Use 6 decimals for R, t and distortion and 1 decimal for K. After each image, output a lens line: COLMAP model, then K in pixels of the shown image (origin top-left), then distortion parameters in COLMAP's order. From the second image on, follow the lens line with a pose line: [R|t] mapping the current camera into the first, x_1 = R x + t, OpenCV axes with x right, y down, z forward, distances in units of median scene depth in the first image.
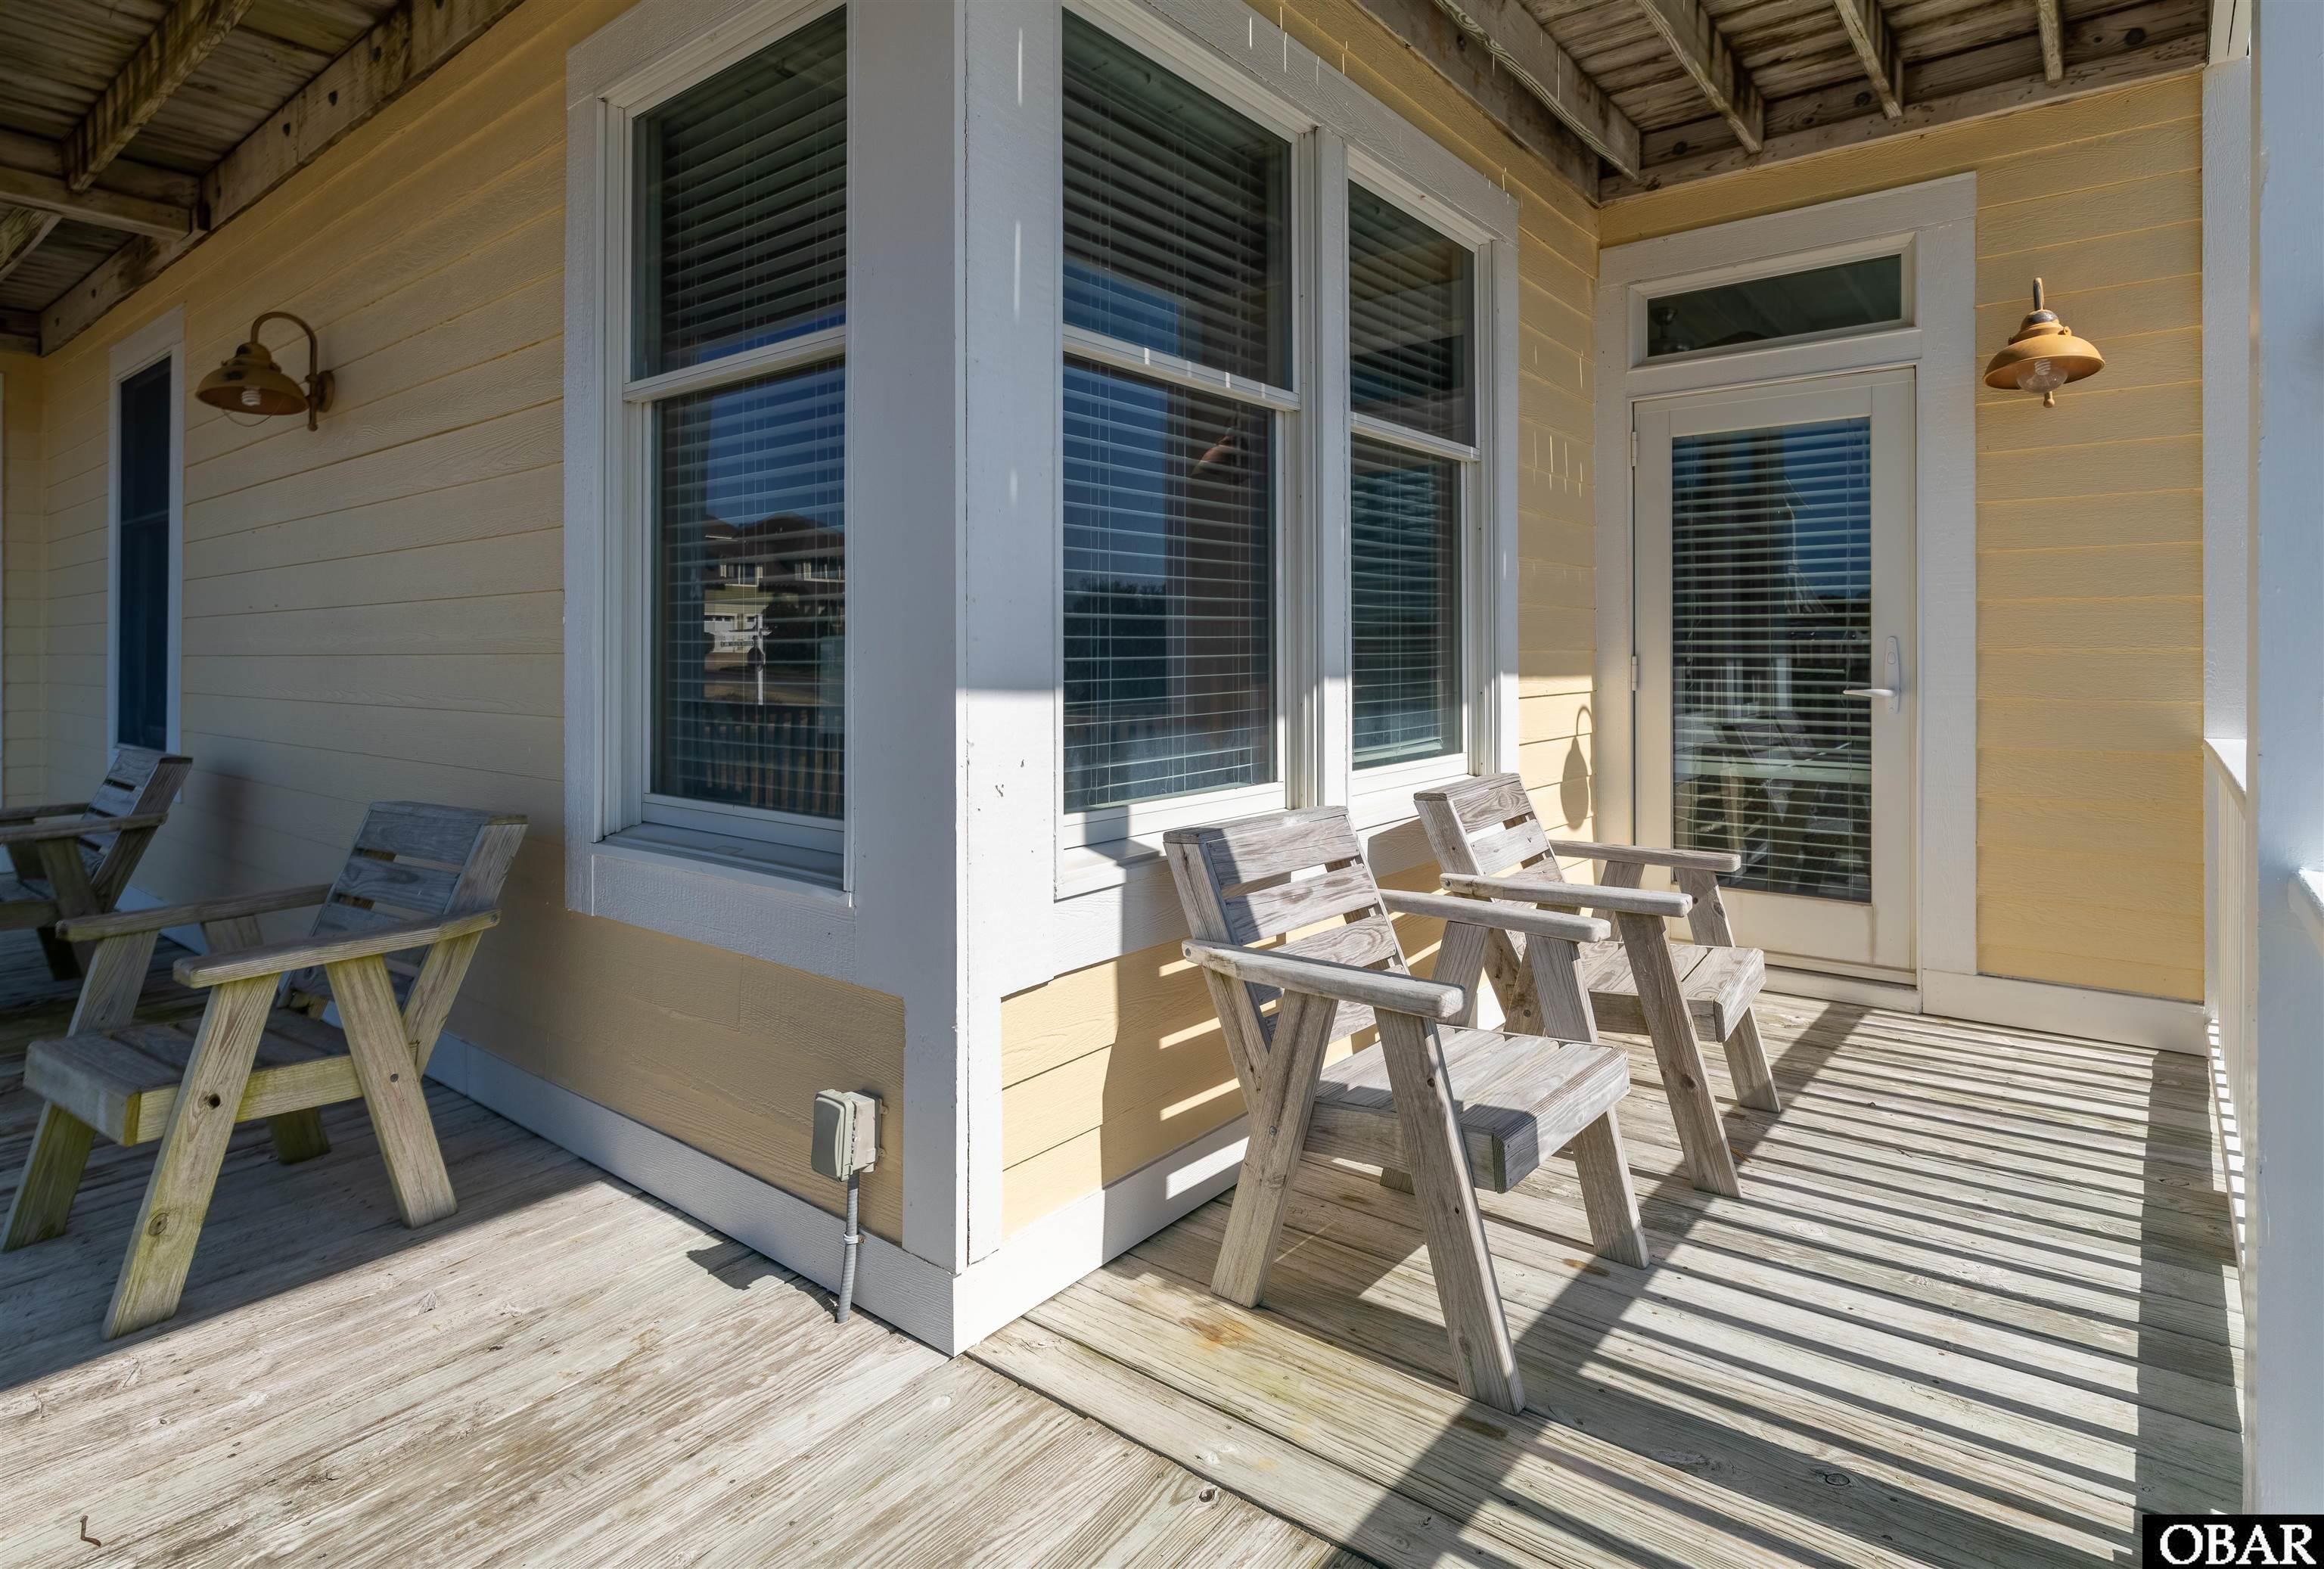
lens RADIAL K [[1158.4, 0, 1161.0], [0, 1158.4, 661.6], [0, 0, 1]] dist [-0.000697, 0.000631]
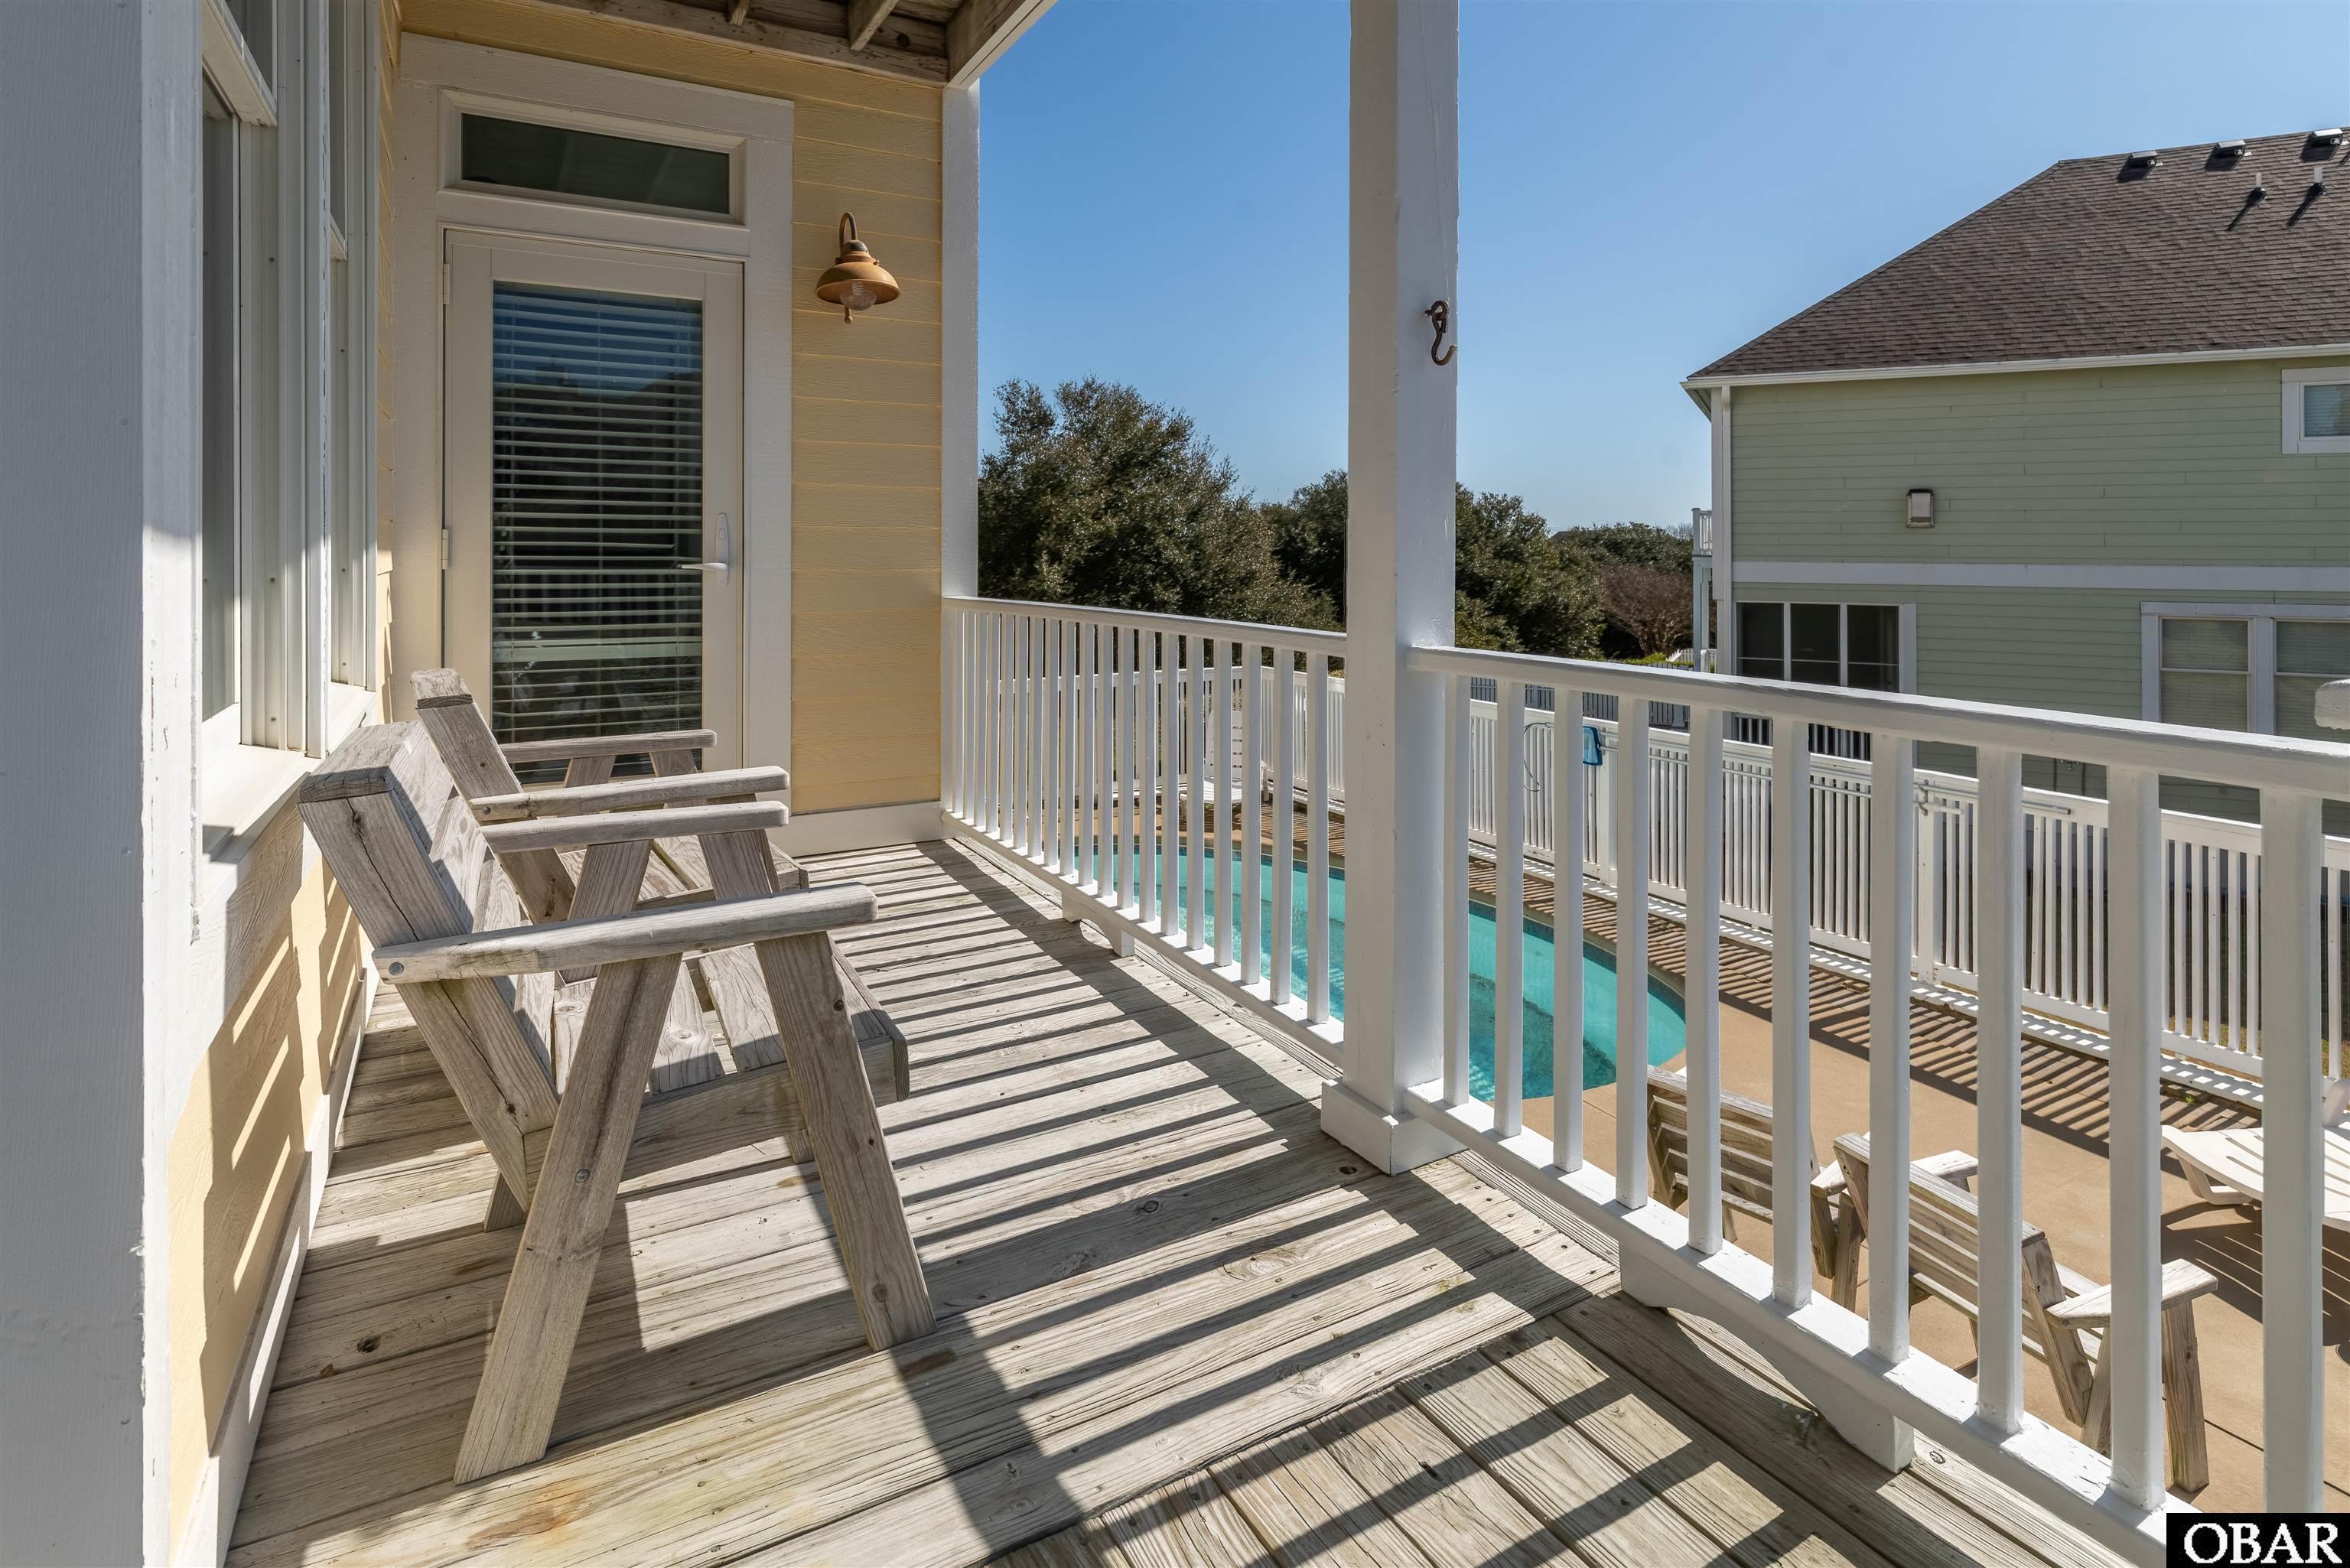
lens RADIAL K [[1191.9, 0, 1176.9], [0, 1191.9, 554.4], [0, 0, 1]] dist [-0.000080, 0.000630]
pose [[0.402691, 0.000143, 0.915336, -0.234793], [-0.000529, 1.000000, 0.000077, 0.018368], [-0.915336, -0.000515, 0.402691, 0.219760]]
